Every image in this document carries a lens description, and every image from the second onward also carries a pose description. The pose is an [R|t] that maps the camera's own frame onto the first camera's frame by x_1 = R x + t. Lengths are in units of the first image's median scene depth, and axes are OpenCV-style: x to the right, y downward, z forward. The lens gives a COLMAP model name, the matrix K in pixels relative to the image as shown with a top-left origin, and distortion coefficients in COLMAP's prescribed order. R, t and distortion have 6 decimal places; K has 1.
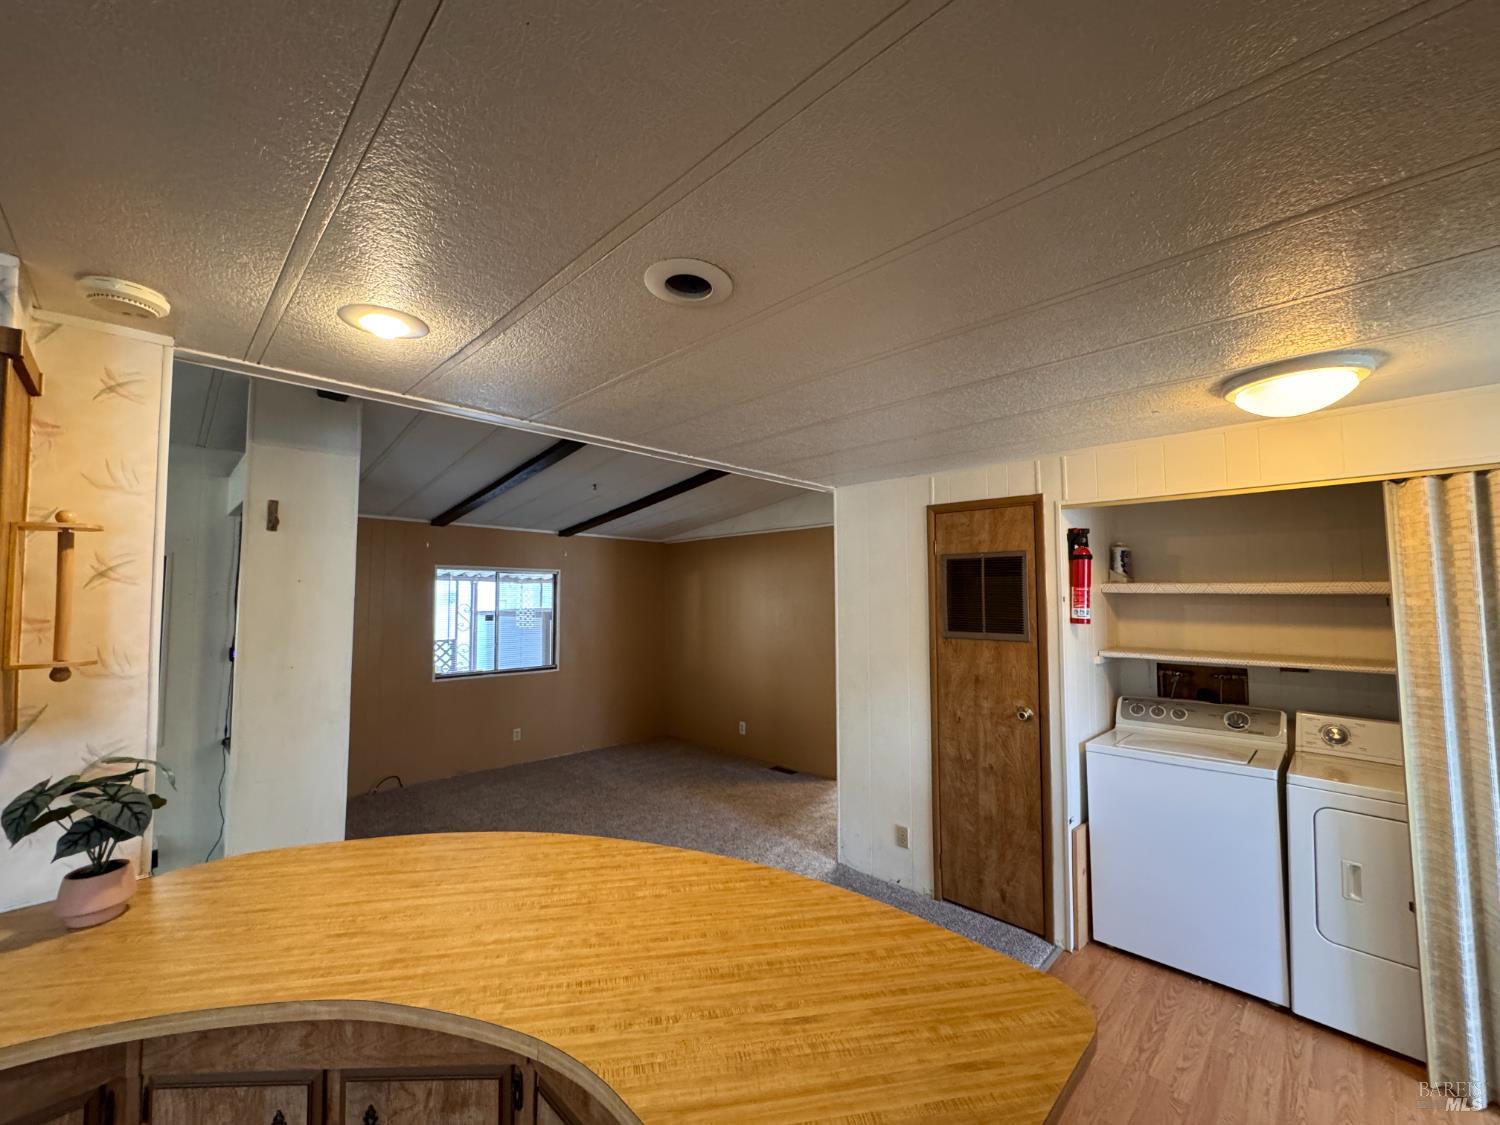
lens RADIAL K [[598.9, 0, 750.0], [0, 598.9, 562.5], [0, 0, 1]] dist [-0.003075, 0.000559]
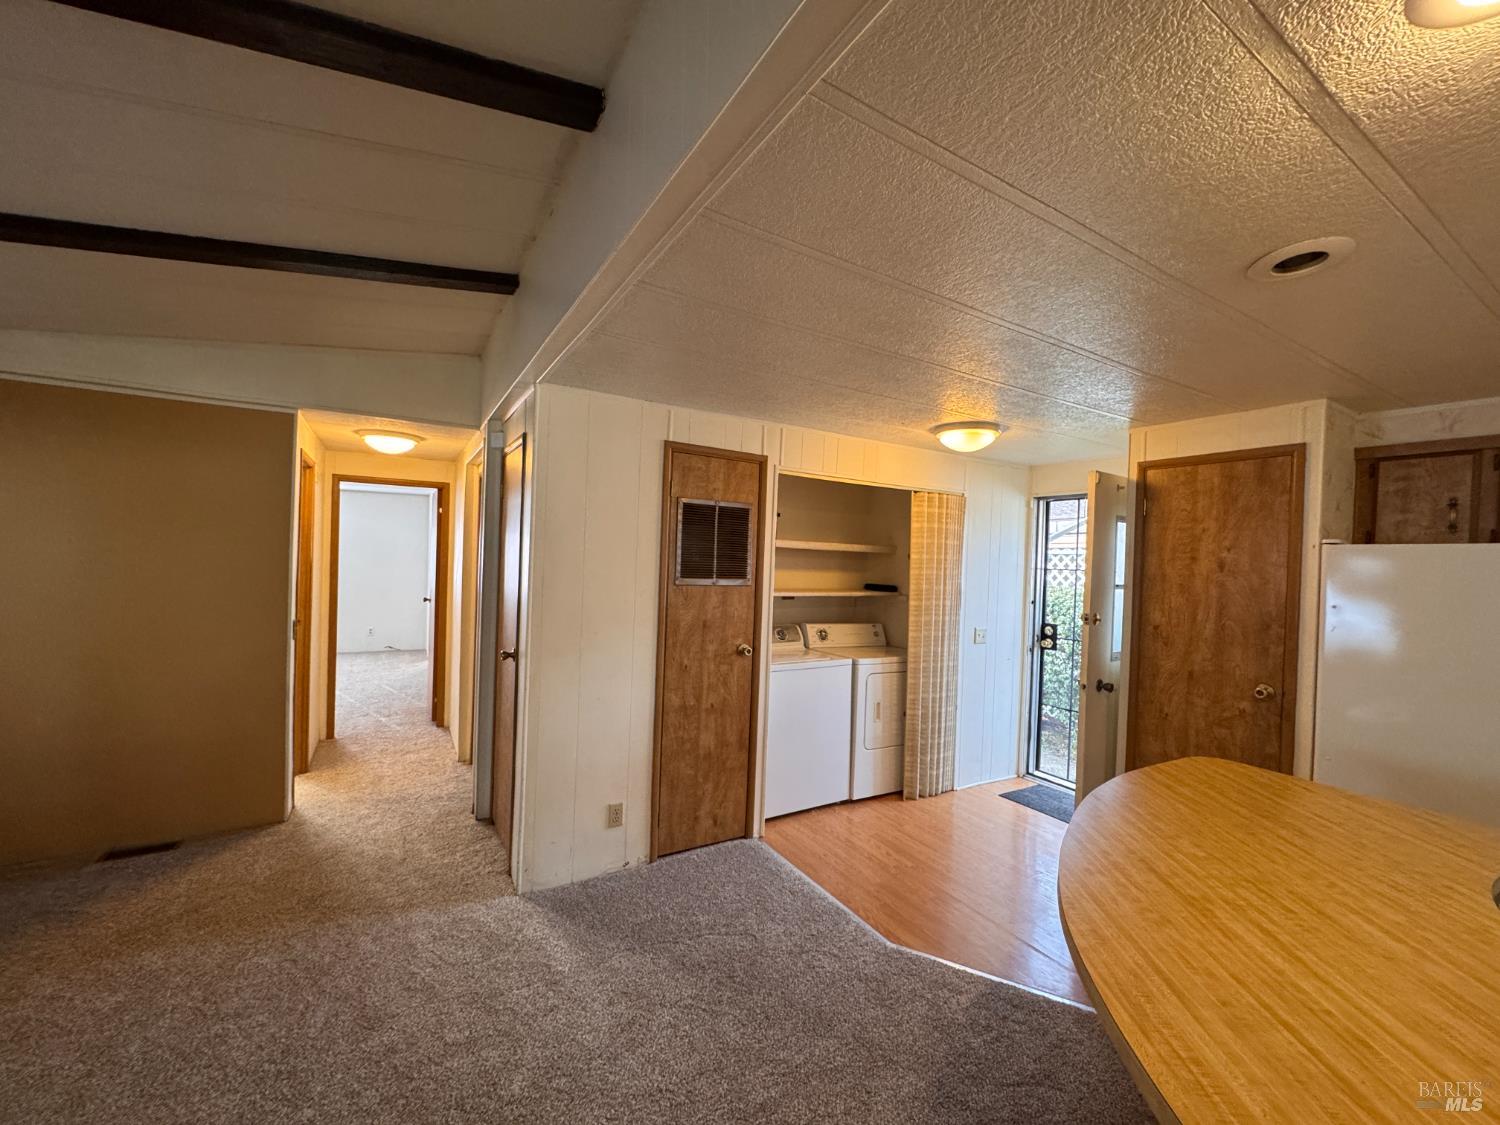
lens RADIAL K [[598.9, 0, 750.0], [0, 598.9, 562.5], [0, 0, 1]] dist [-0.003075, 0.000559]
pose [[0.254267, 0.004150, 0.967125, -0.599467], [-0.088806, 0.995866, 0.019075, 0.065844], [-0.963048, -0.090737, 0.253585, 0.697223]]
